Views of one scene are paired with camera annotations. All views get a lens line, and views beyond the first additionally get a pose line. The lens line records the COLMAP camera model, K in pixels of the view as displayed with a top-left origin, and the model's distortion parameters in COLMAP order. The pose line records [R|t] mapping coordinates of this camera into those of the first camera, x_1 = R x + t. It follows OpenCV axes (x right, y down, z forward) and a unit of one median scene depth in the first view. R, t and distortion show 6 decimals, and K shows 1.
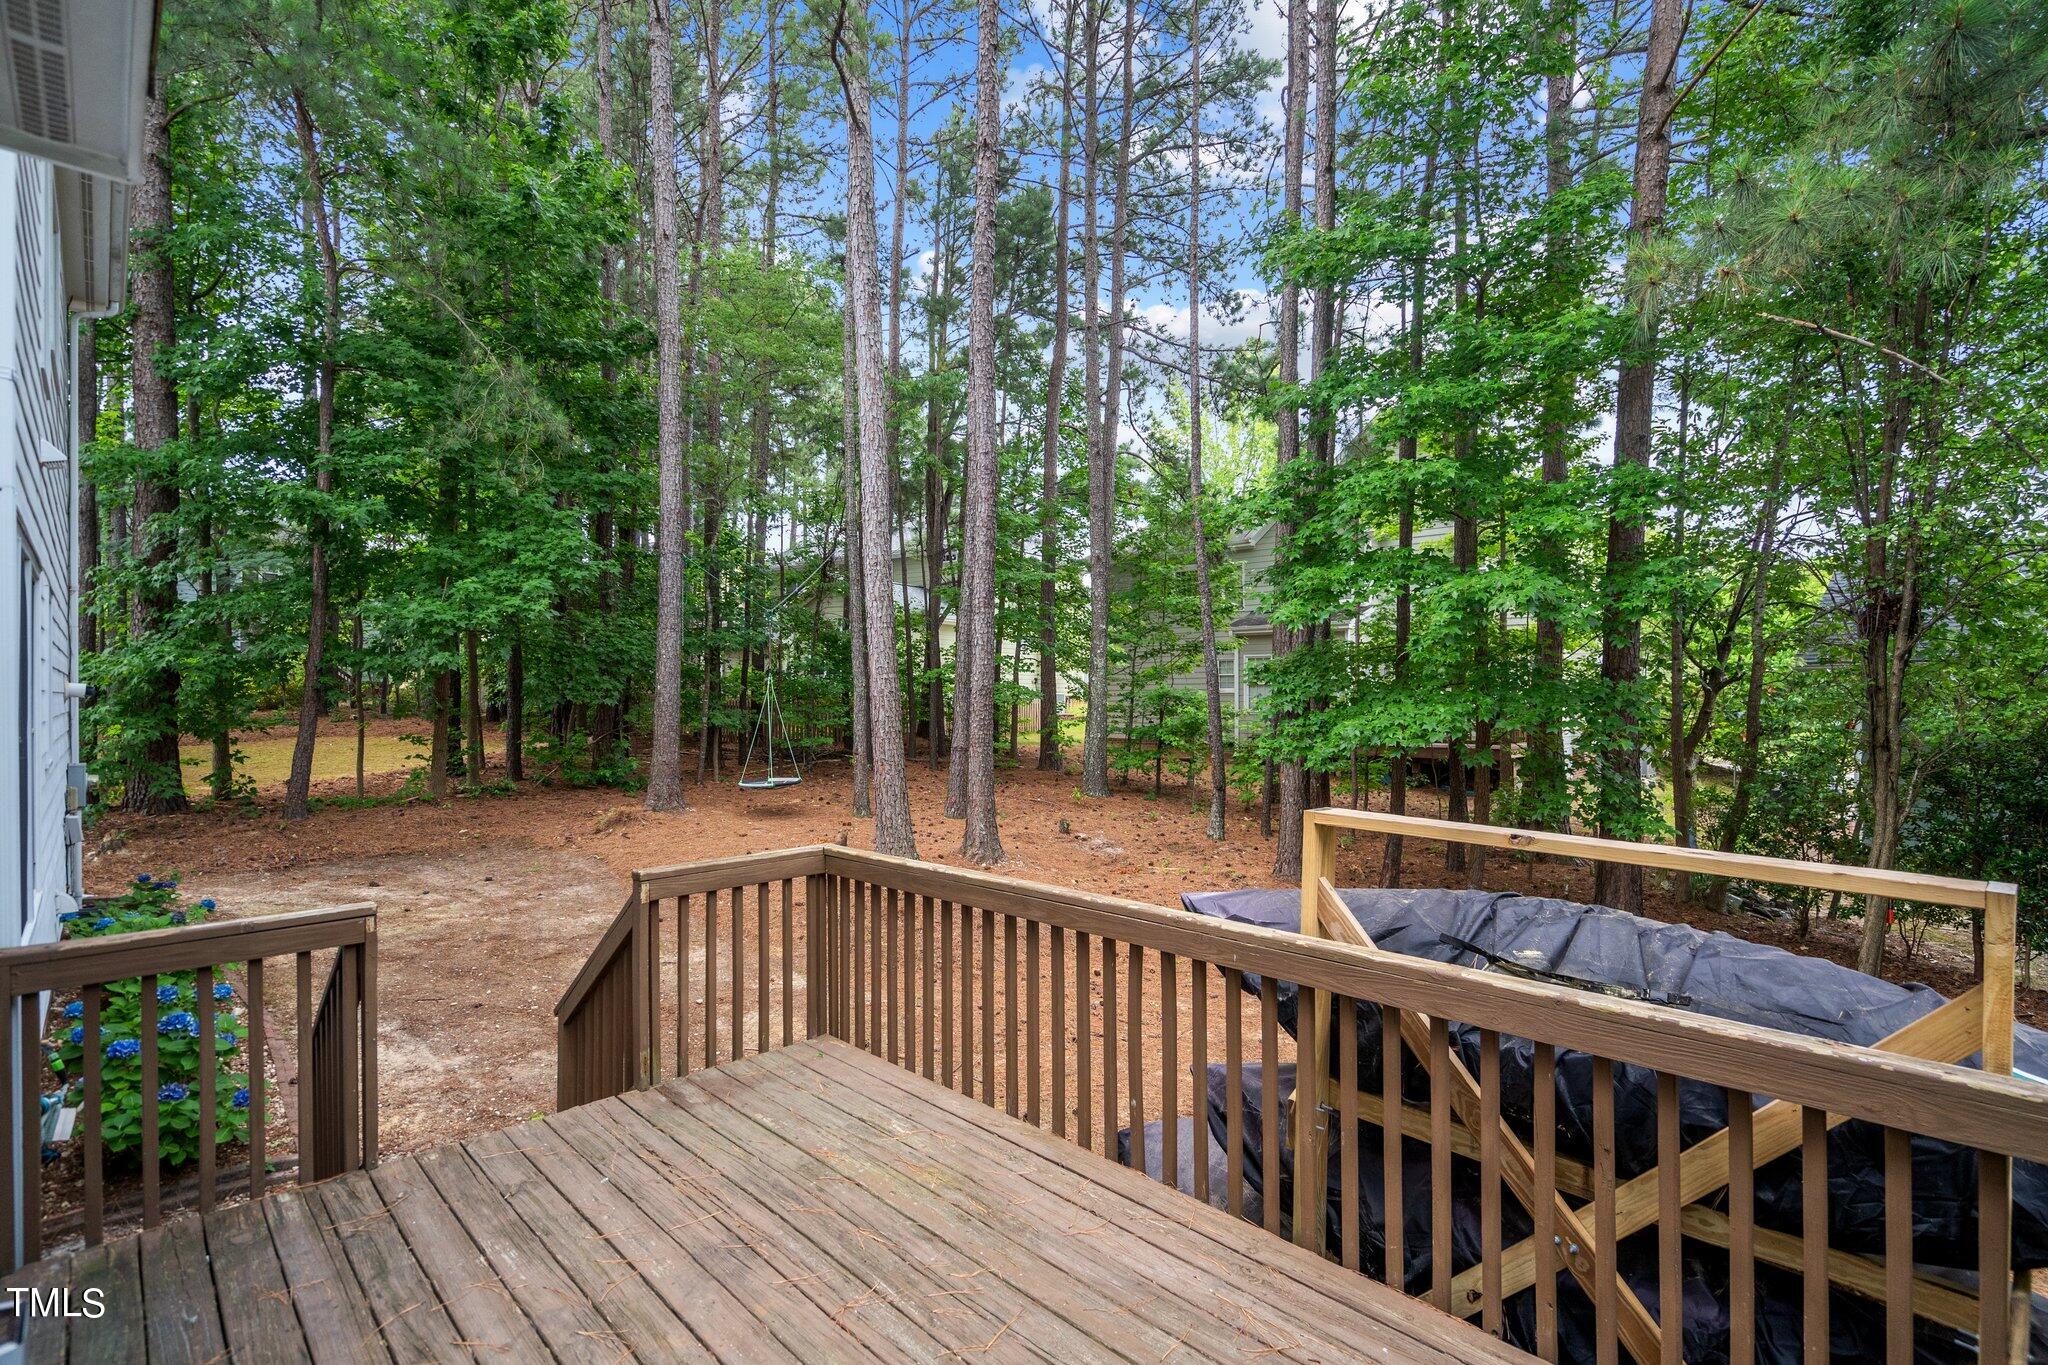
lens RADIAL K [[960.6, 0, 1027.6], [0, 960.6, 687.2], [0, 0, 1]] dist [-0.004410, 0.002097]
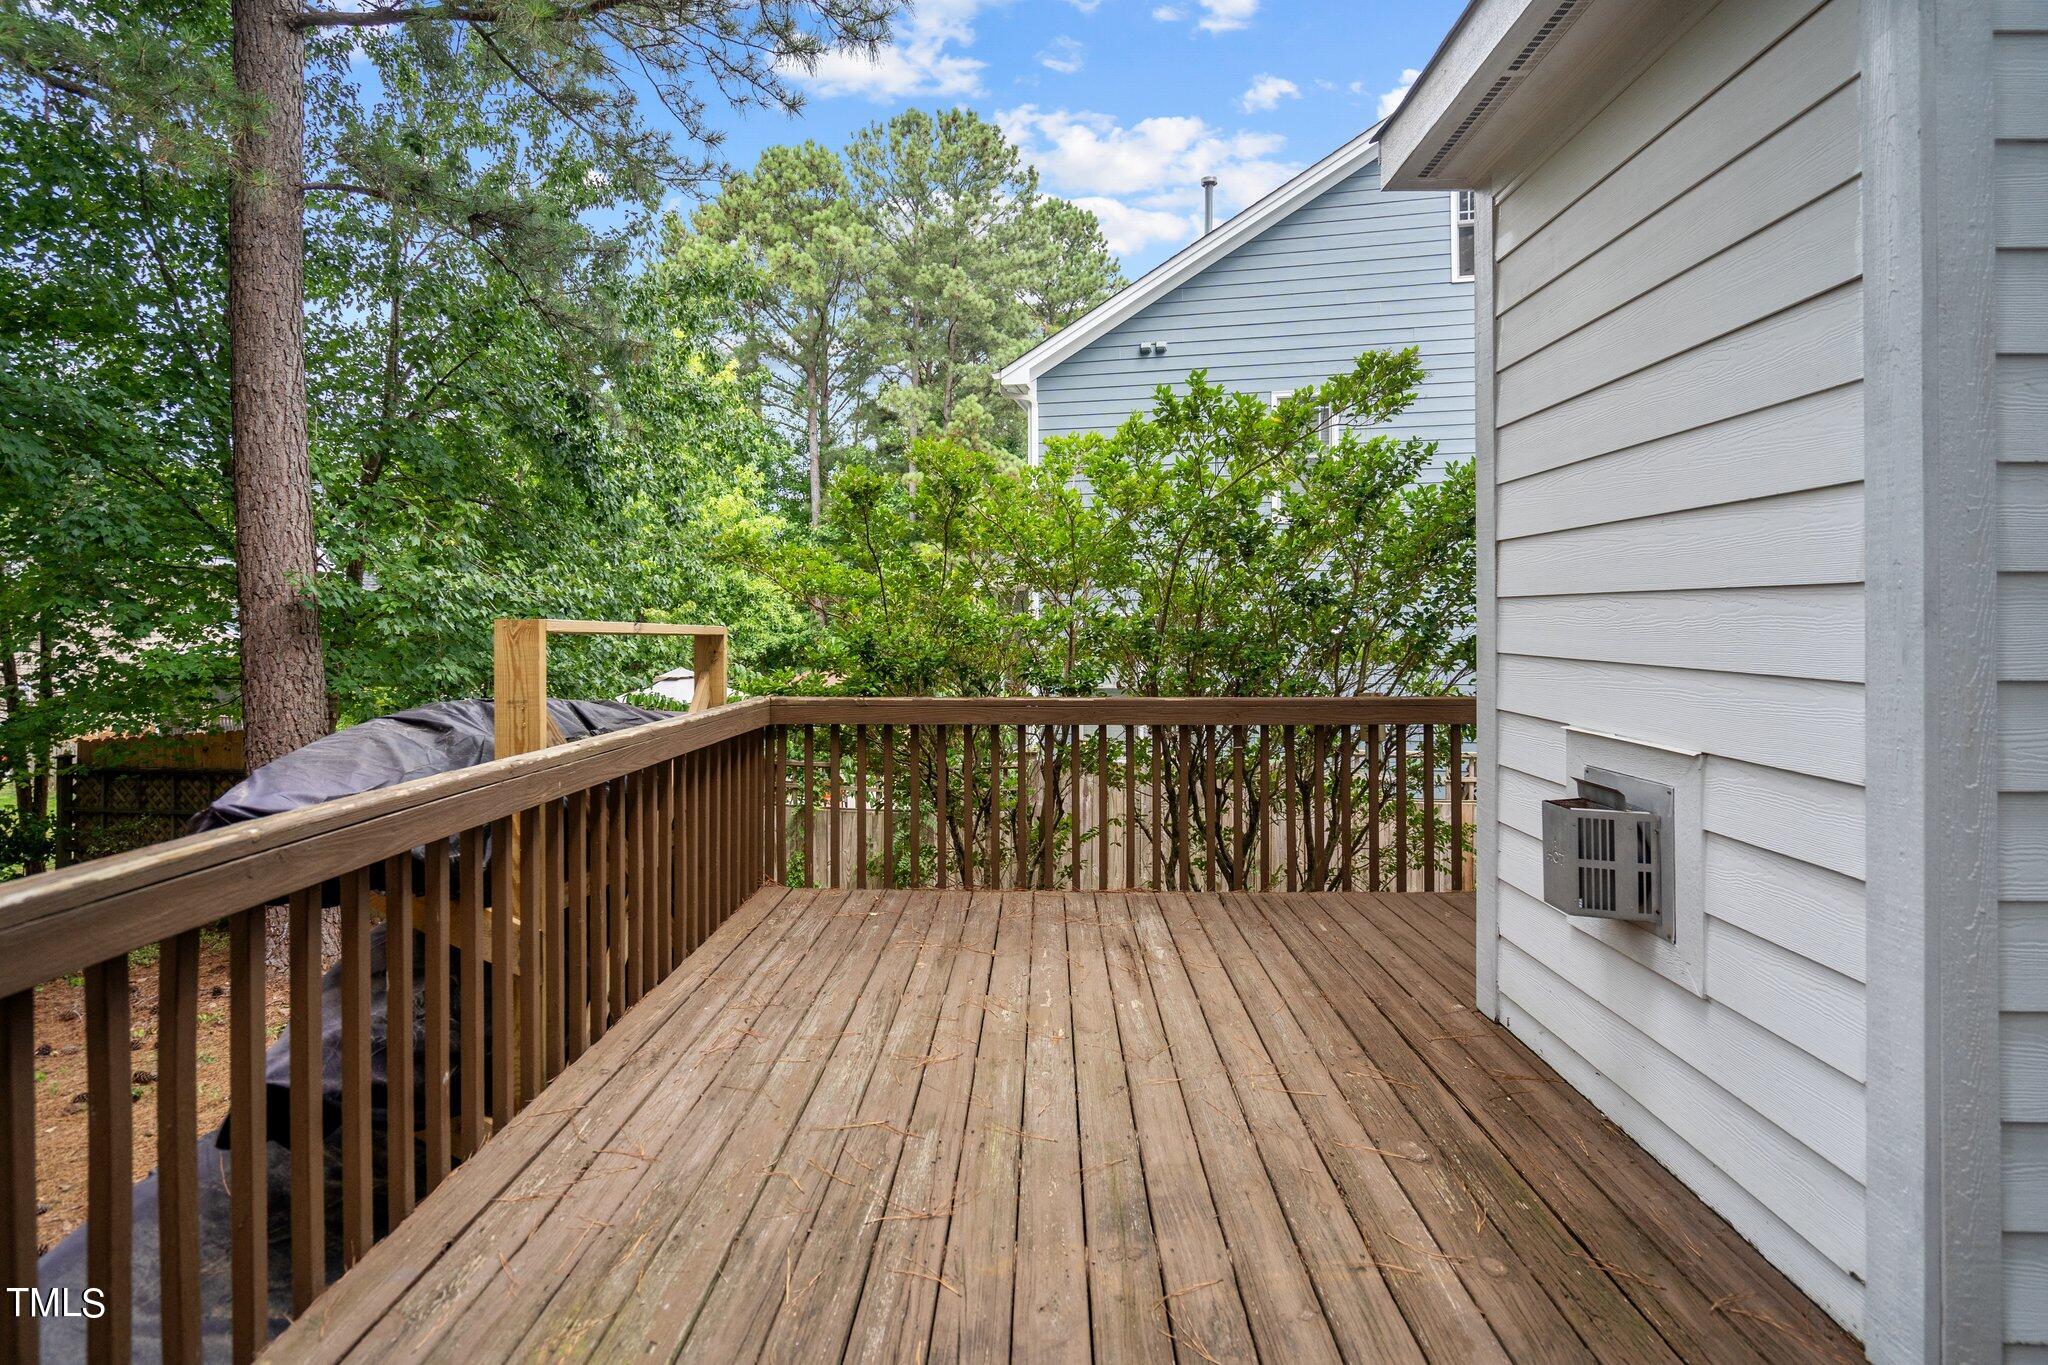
lens RADIAL K [[960.6, 0, 998.3], [0, 960.6, 631.0], [0, 0, 1]] dist [-0.004410, 0.002097]
pose [[-0.682662, 0.000236, 0.730734, -0.788428], [0.002448, 0.999995, 0.001964, 0.152882], [-0.730730, 0.003130, -0.682660, 1.455286]]
